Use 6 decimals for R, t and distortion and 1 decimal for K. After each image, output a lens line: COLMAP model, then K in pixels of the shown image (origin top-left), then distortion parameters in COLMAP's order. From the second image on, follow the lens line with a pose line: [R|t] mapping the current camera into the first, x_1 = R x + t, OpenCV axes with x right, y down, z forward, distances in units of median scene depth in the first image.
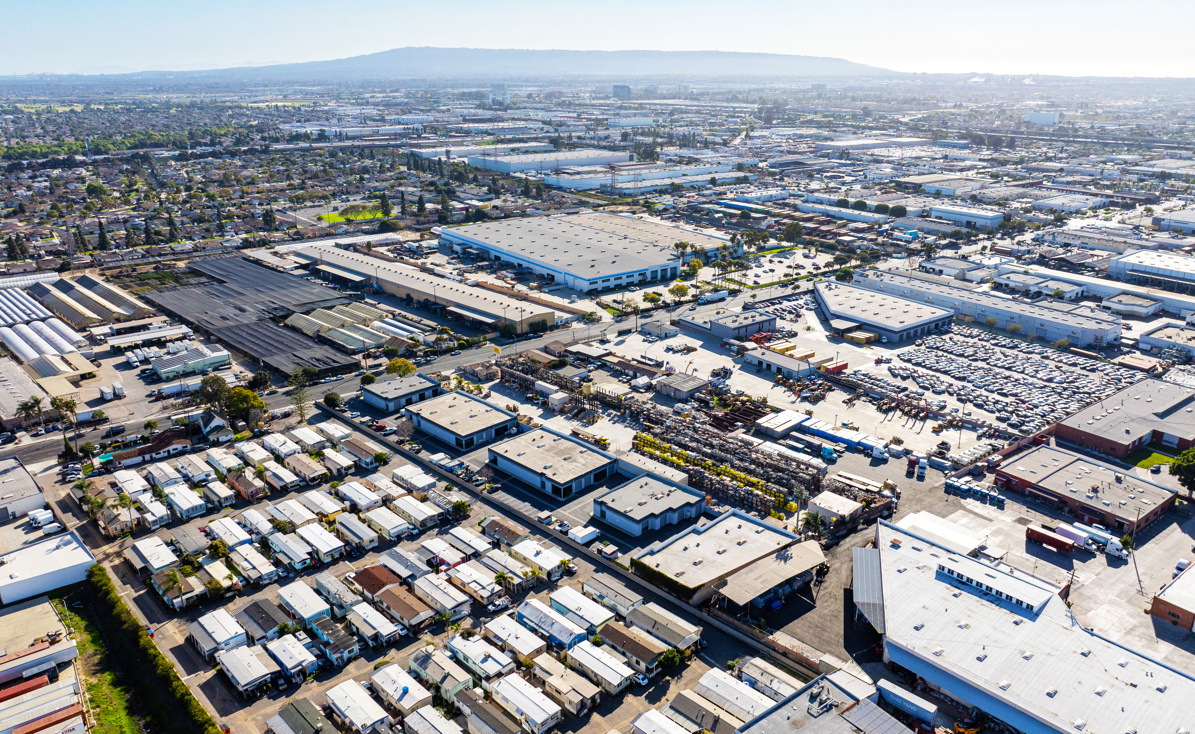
lens RADIAL K [[829.4, 0, 603.7], [0, 829.4, 367.4], [0, 0, 1]] dist [-0.030299, 0.002277]
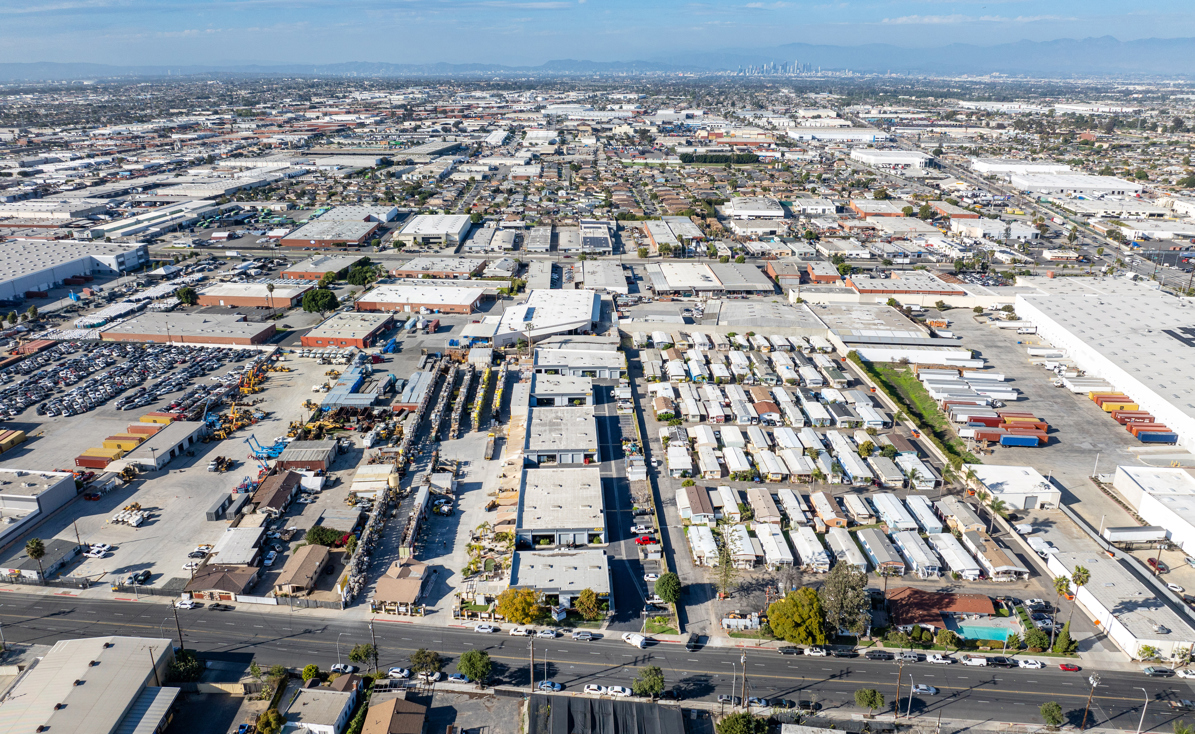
lens RADIAL K [[829.4, 0, 600.0], [0, 829.4, 366.8], [0, 0, 1]] dist [-0.030299, 0.002277]
pose [[-0.727414, -0.229613, 0.646643, -0.686251], [0.235781, 0.801344, 0.549777, -0.472627], [-0.644419, 0.552382, -0.528771, 1.325439]]
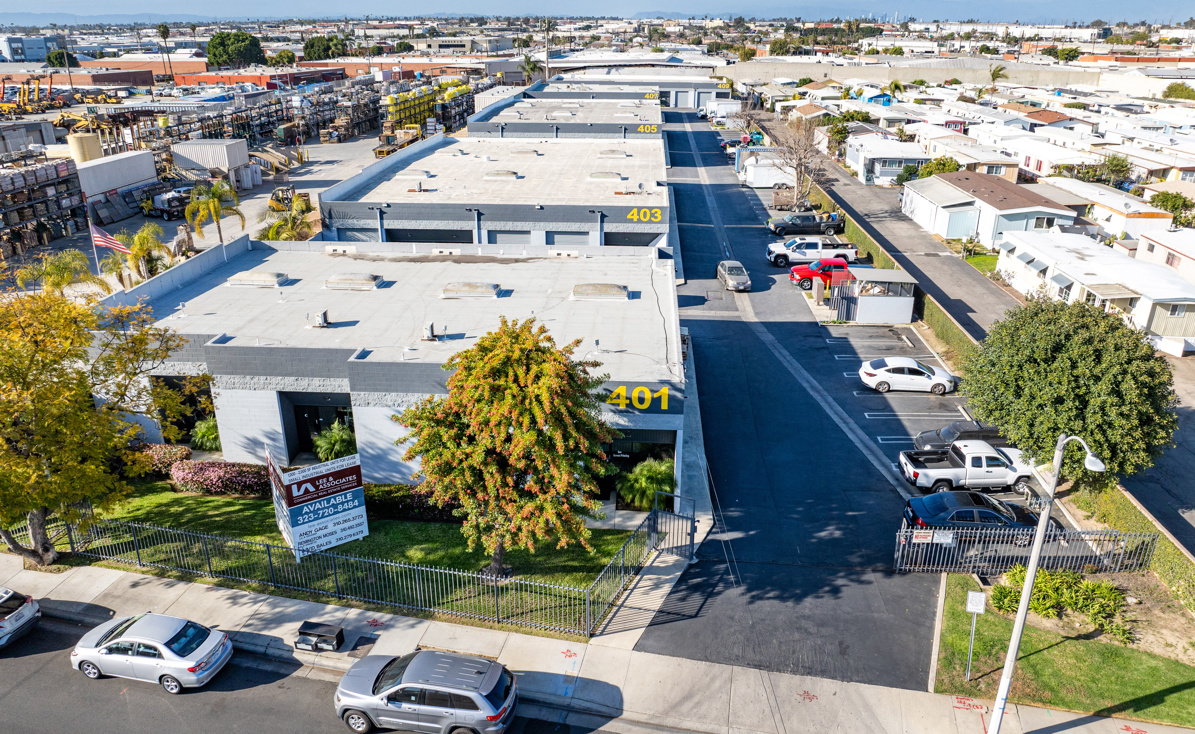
lens RADIAL K [[829.4, 0, 596.2], [0, 829.4, 367.1], [0, 0, 1]] dist [-0.030299, 0.002277]
pose [[-0.652366, -0.285620, 0.702025, -0.373224], [0.261178, 0.784815, 0.562007, -0.031465], [-0.711480, 0.549988, -0.437389, 1.123047]]
